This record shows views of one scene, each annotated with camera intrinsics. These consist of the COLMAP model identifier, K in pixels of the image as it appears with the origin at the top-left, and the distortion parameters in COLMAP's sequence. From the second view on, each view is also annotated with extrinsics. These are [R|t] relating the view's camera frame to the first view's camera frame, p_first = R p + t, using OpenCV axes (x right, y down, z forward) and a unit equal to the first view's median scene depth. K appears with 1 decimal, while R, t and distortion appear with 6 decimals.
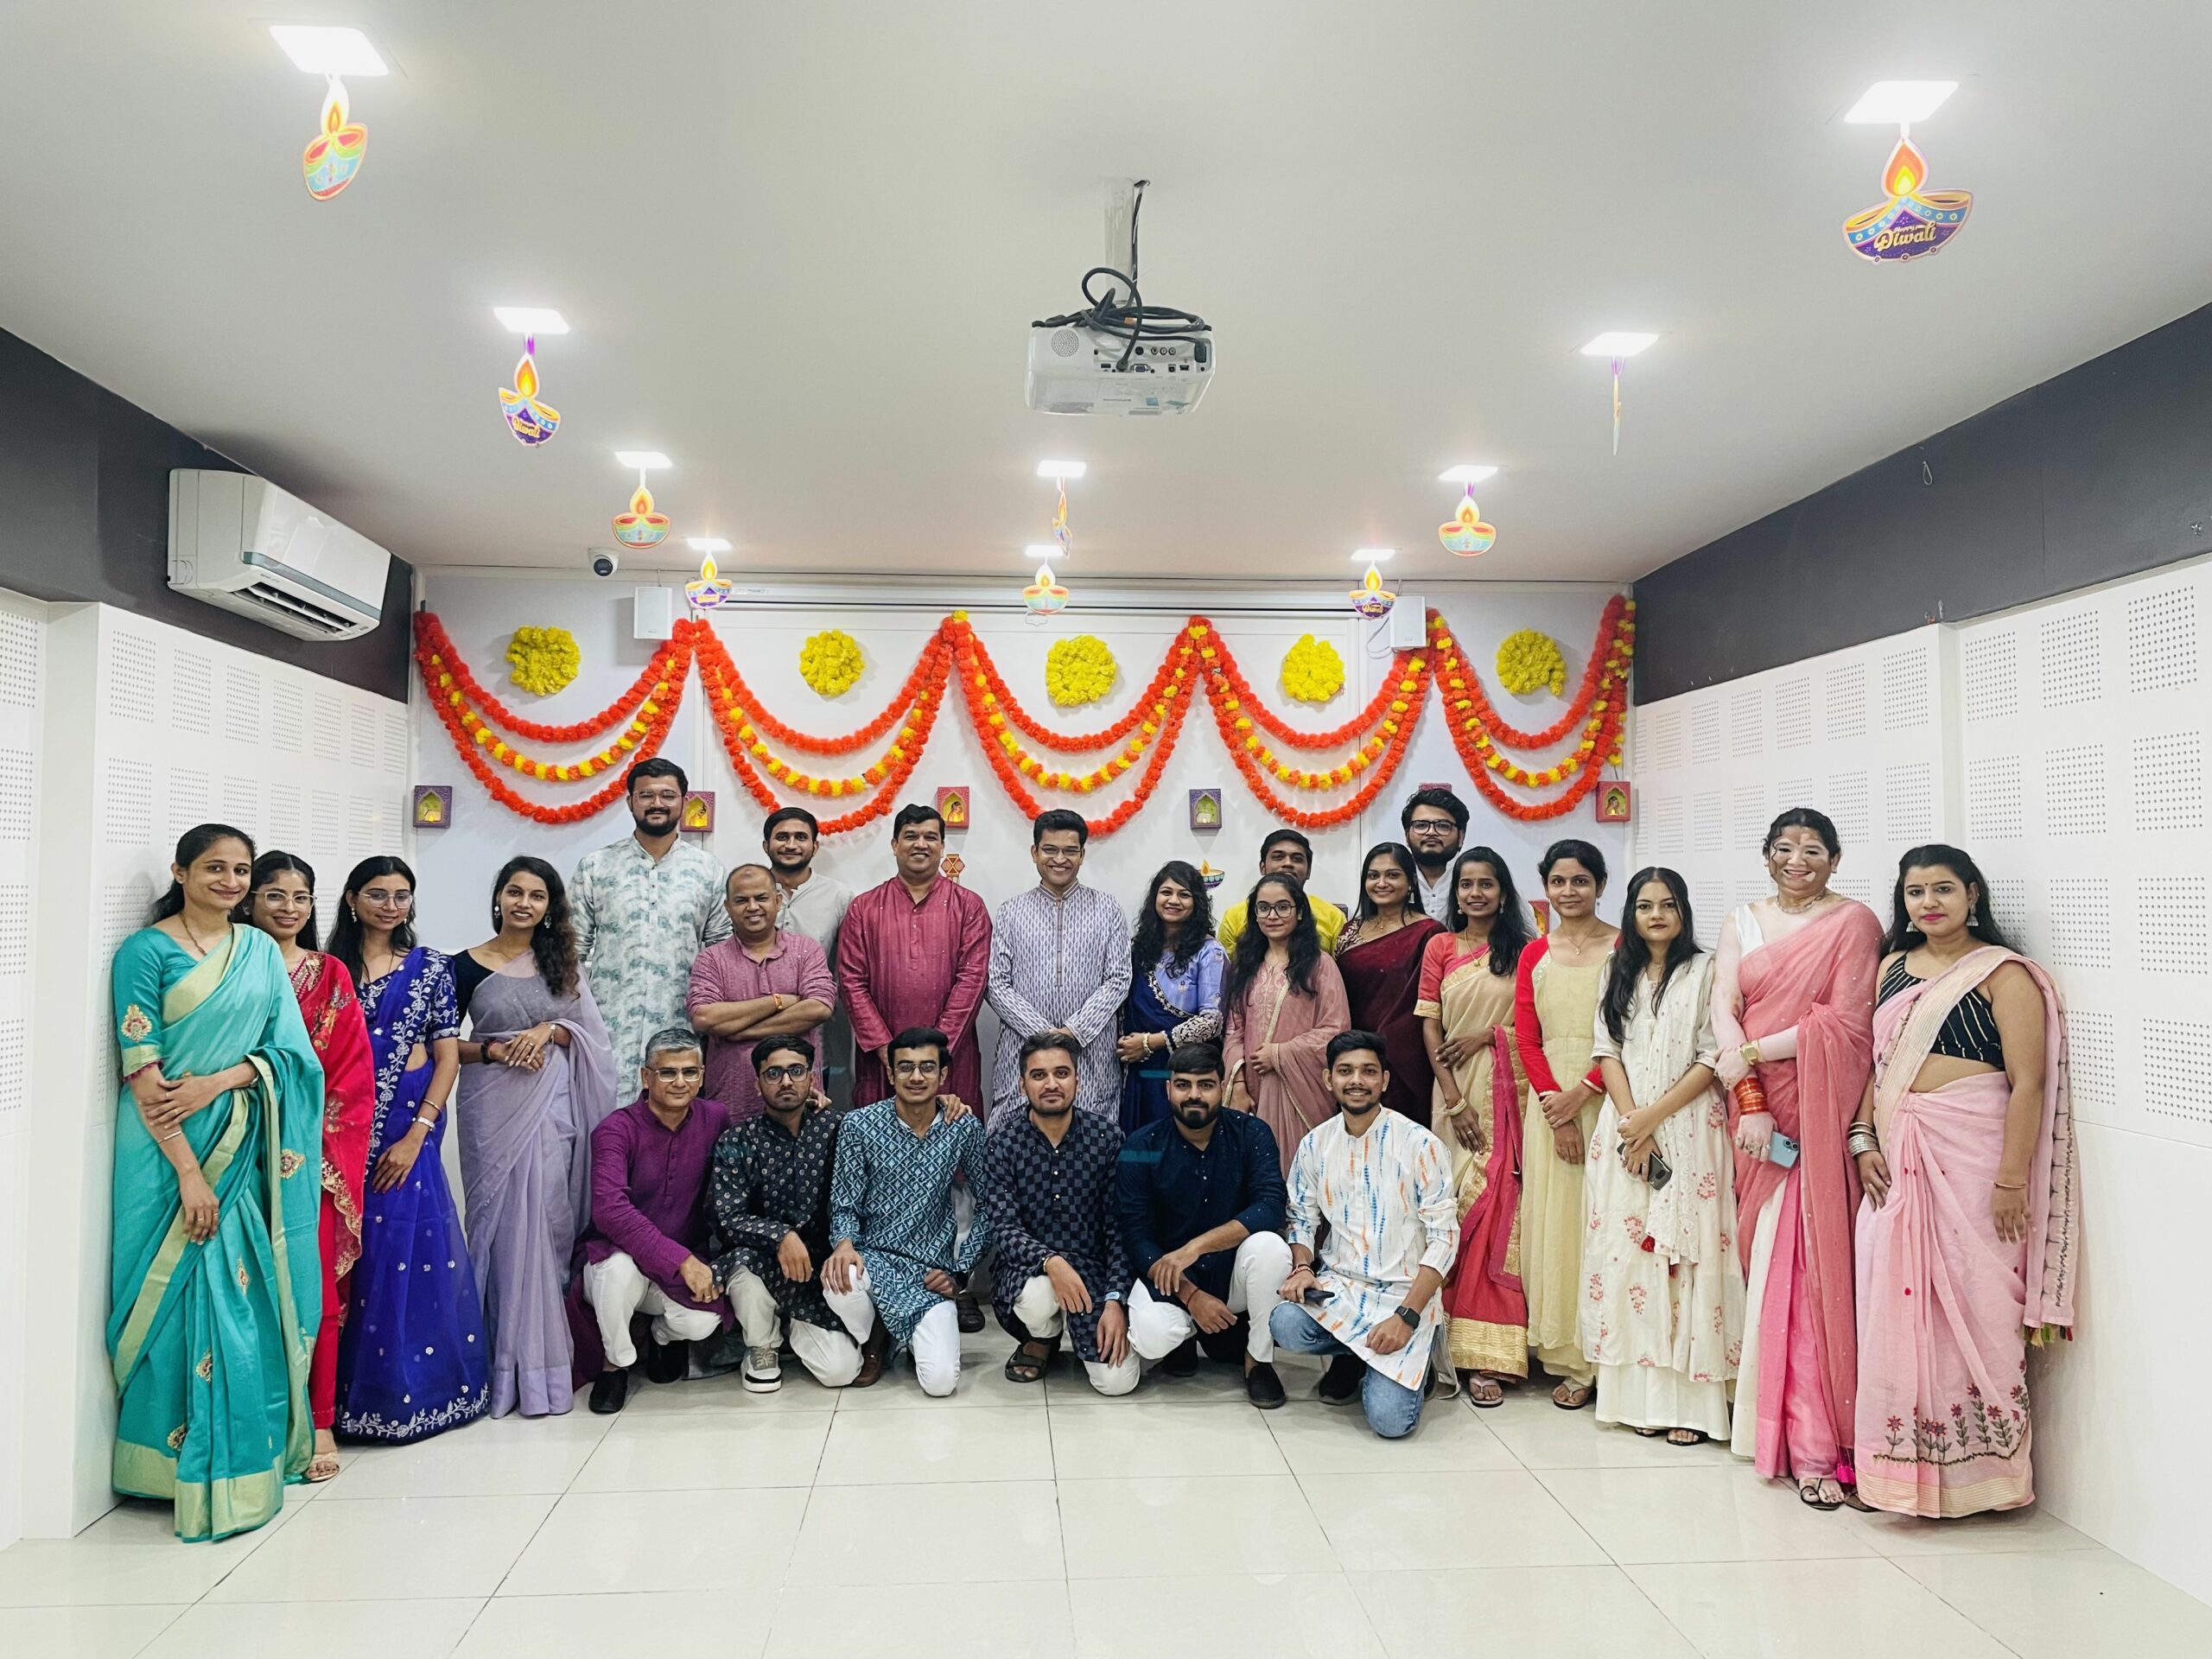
lens RADIAL K [[1665.3, 0, 1103.5], [0, 1665.3, 822.1], [0, 0, 1]] dist [0.079068, -0.087297]
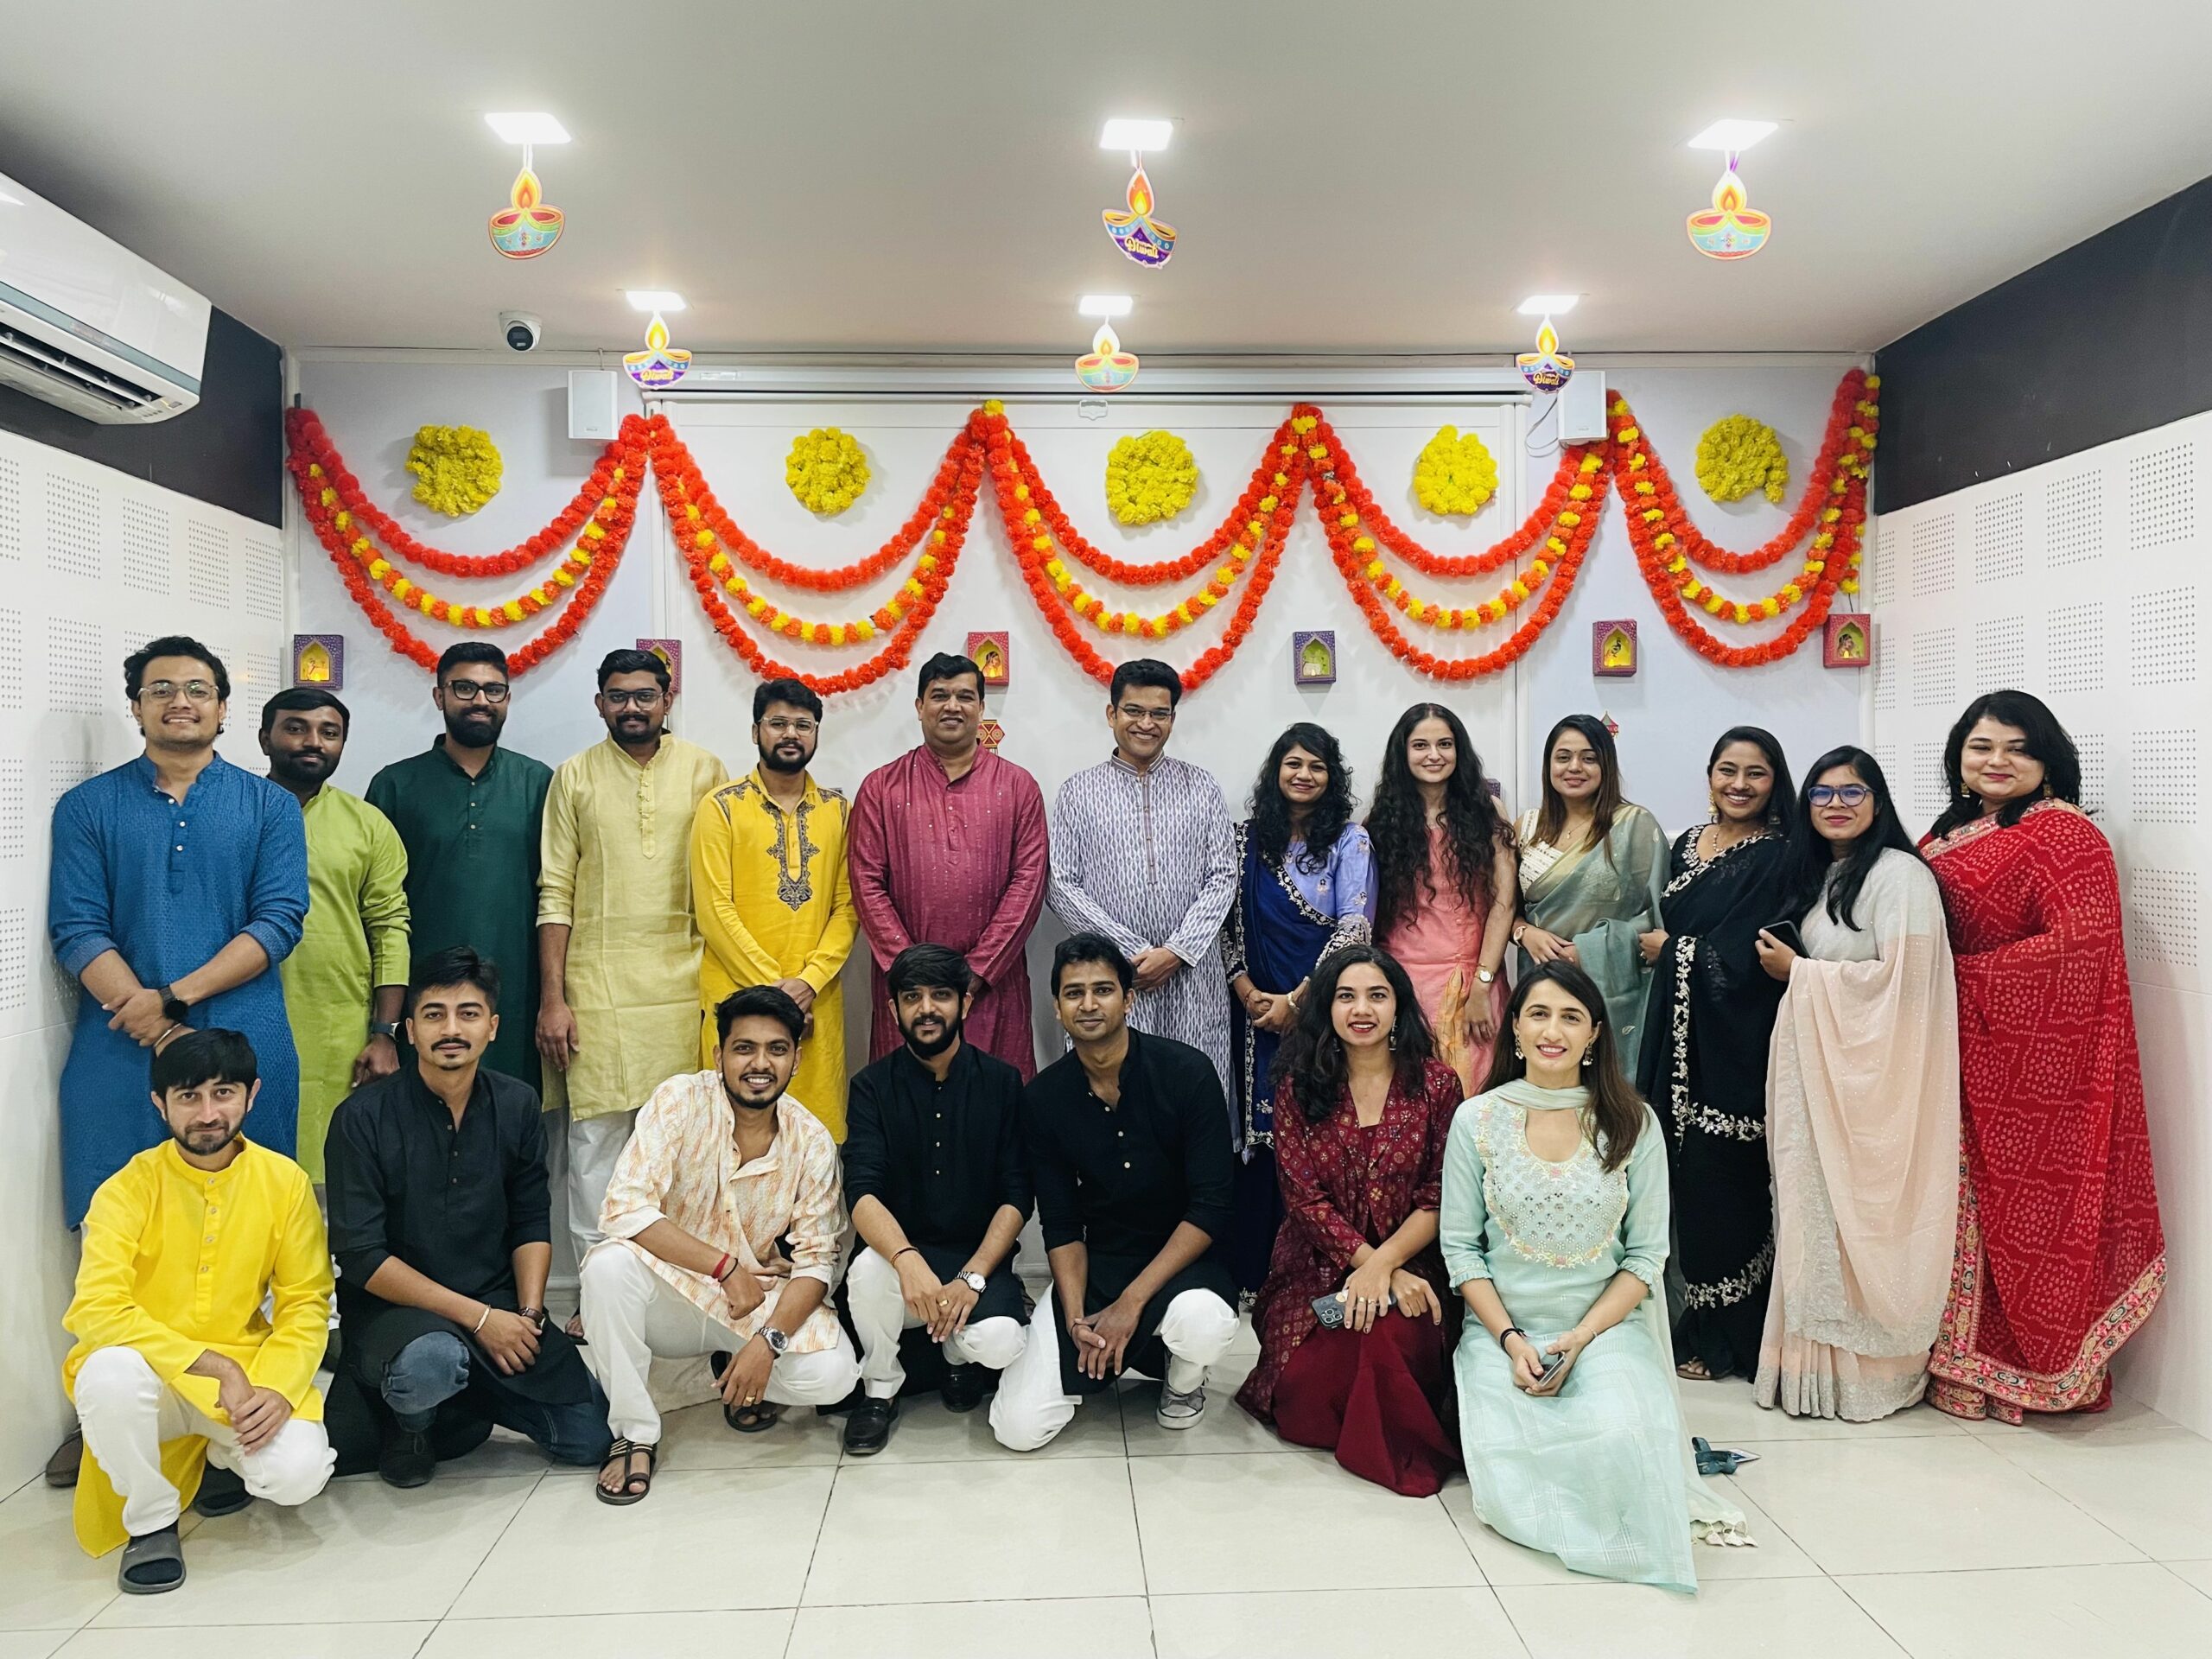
lens RADIAL K [[1665.3, 0, 1101.9], [0, 1665.3, 816.9], [0, 0, 1]] dist [0.079068, -0.087297]
pose [[0.999619, -0.009217, -0.026008, -0.018231], [0.010726, 0.998230, 0.058489, 0.020070], [0.025423, -0.058746, 0.997949, 0.226410]]
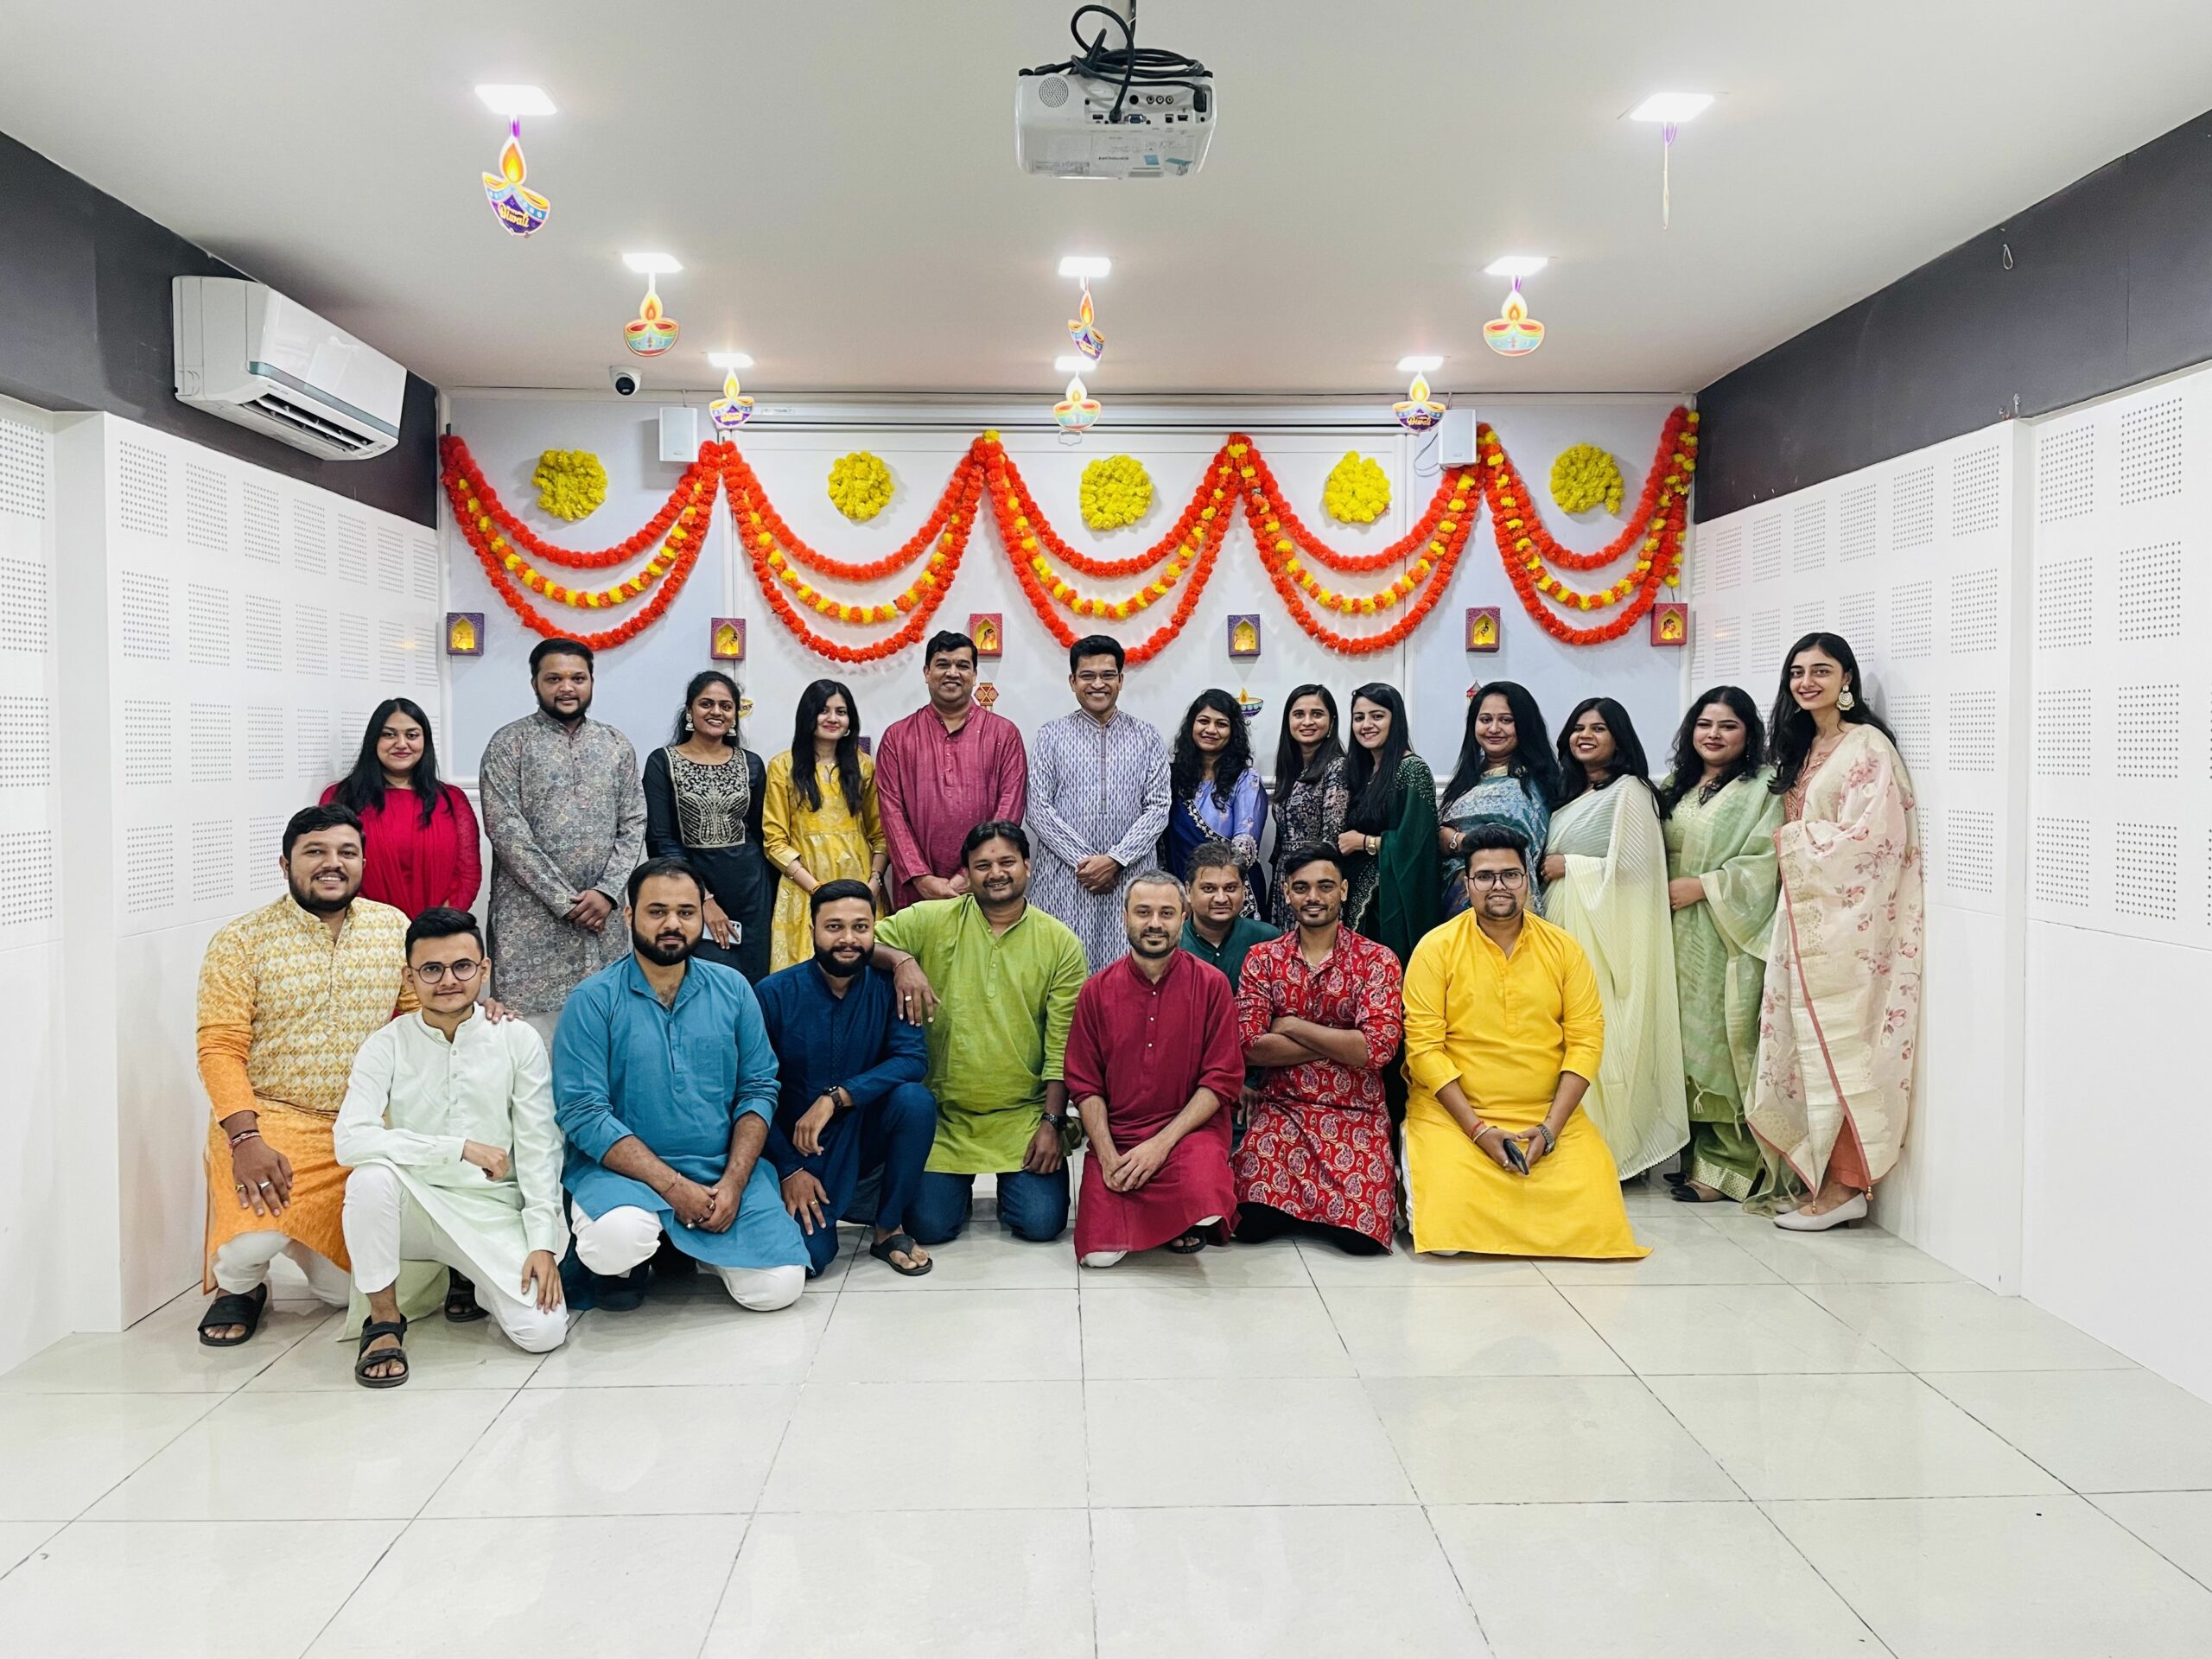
lens RADIAL K [[1665.3, 0, 1096.2], [0, 1665.3, 818.4], [0, 0, 1]] dist [0.079068, -0.087297]
pose [[0.999027, 0.000144, -0.044102, 0.018111], [0.003622, 0.996348, 0.085310, 0.015657], [0.043953, -0.085387, 0.995378, 0.015181]]
